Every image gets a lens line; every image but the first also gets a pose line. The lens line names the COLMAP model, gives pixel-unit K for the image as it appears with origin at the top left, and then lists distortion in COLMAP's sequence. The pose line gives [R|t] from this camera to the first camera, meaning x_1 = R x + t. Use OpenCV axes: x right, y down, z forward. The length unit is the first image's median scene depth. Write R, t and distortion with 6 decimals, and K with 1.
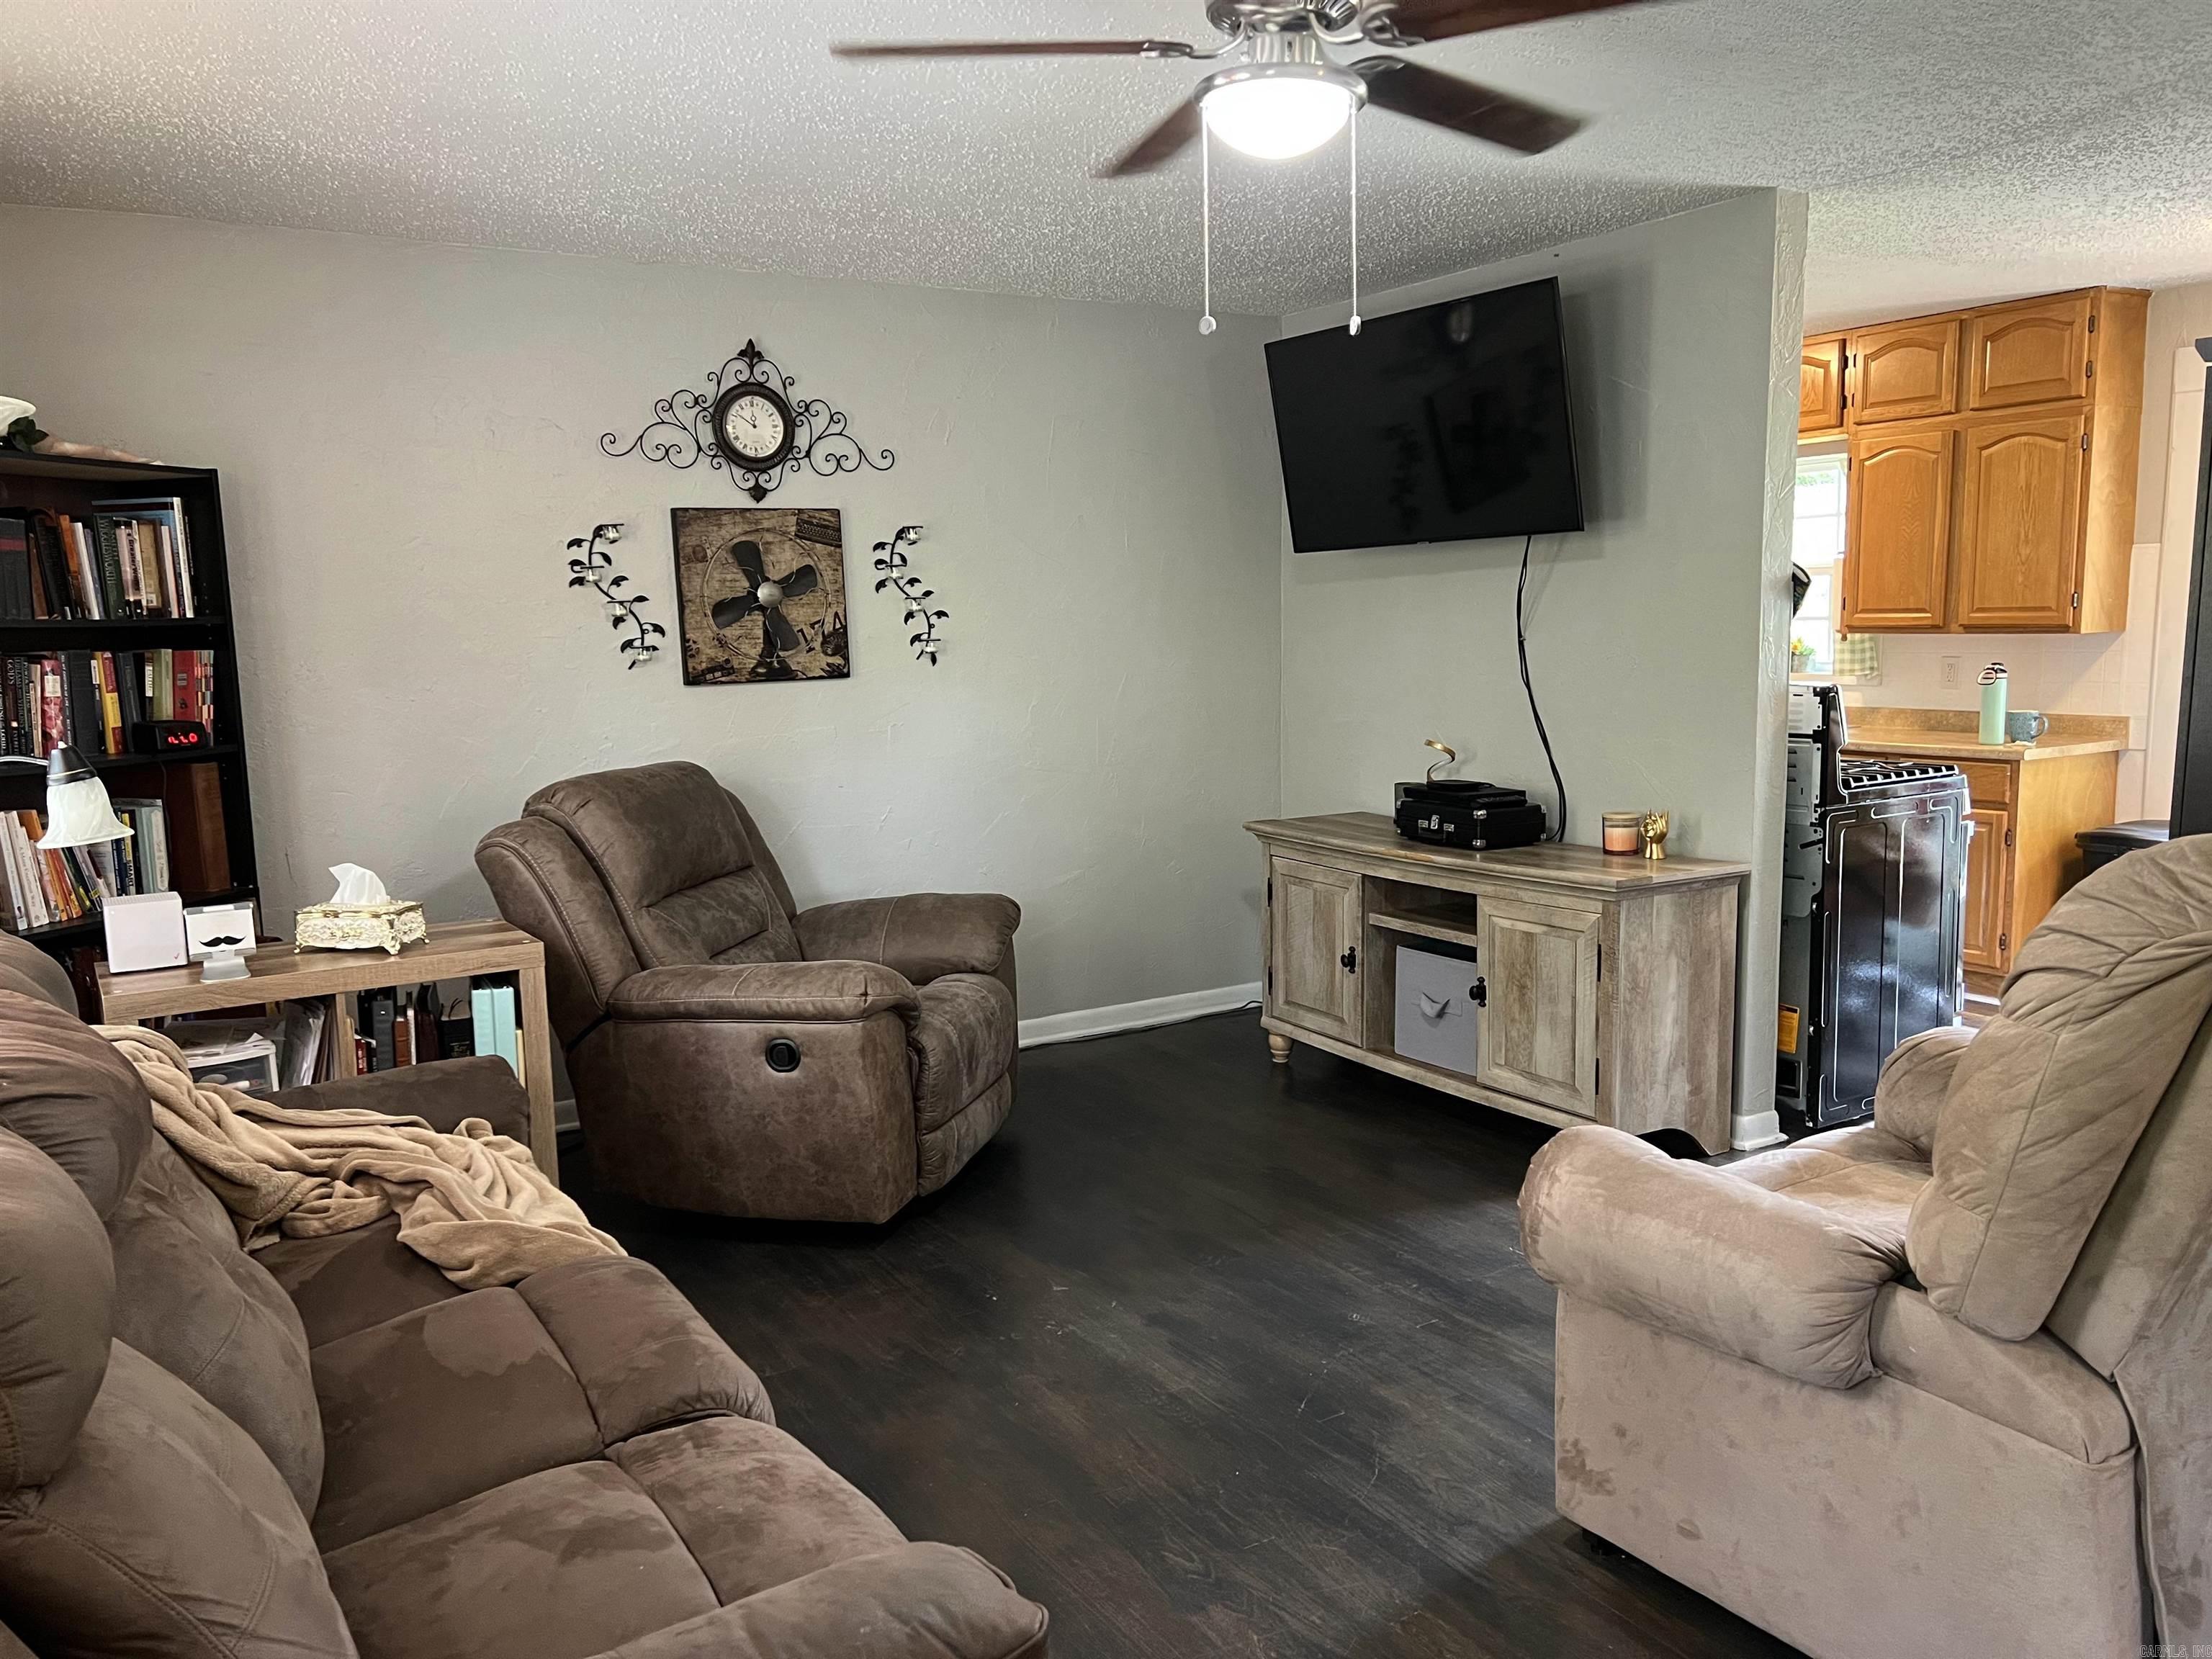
lens RADIAL K [[1642.1, 0, 1106.0], [0, 1642.1, 829.5], [0, 0, 1]] dist [0.083343, -0.107008]
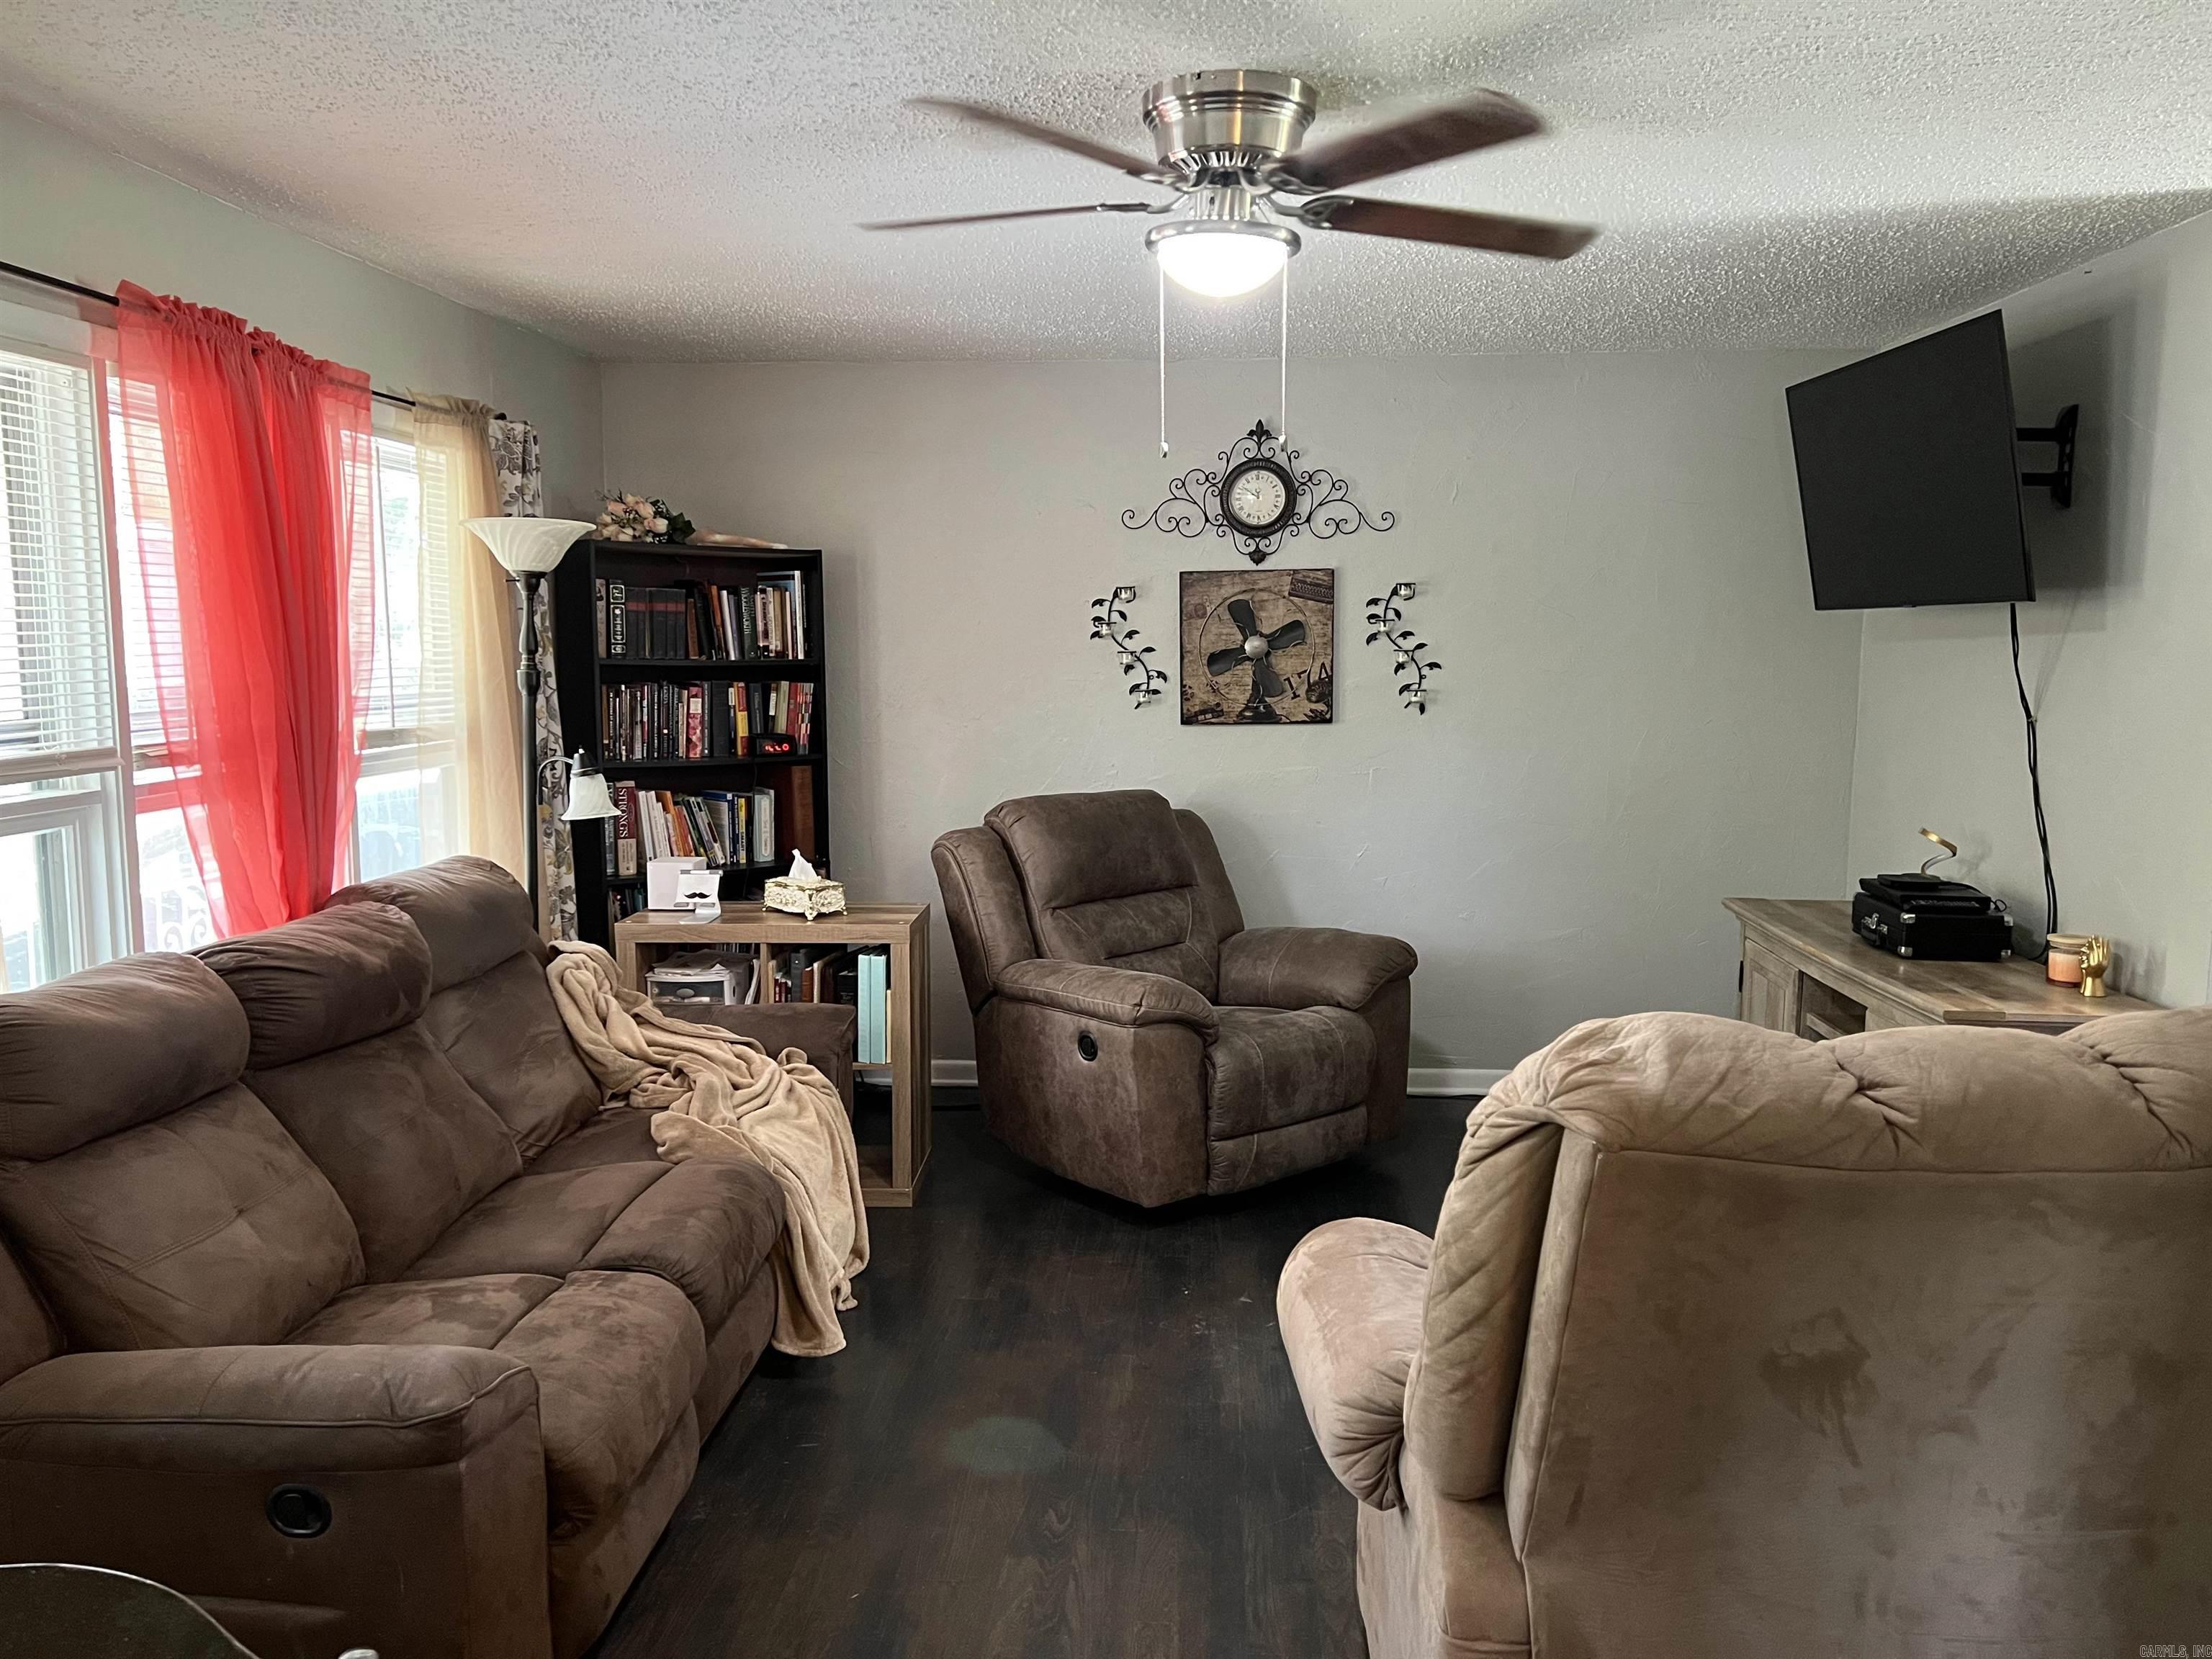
lens RADIAL K [[1630.4, 0, 1106.0], [0, 1630.4, 829.5], [0, 0, 1]] dist [0.169402, -0.262020]
pose [[0.823364, 0.089861, -0.560354, 0.377539], [-0.093553, 0.995368, 0.022160, -0.036848], [0.559750, 0.034177, 0.827957, 0.027637]]
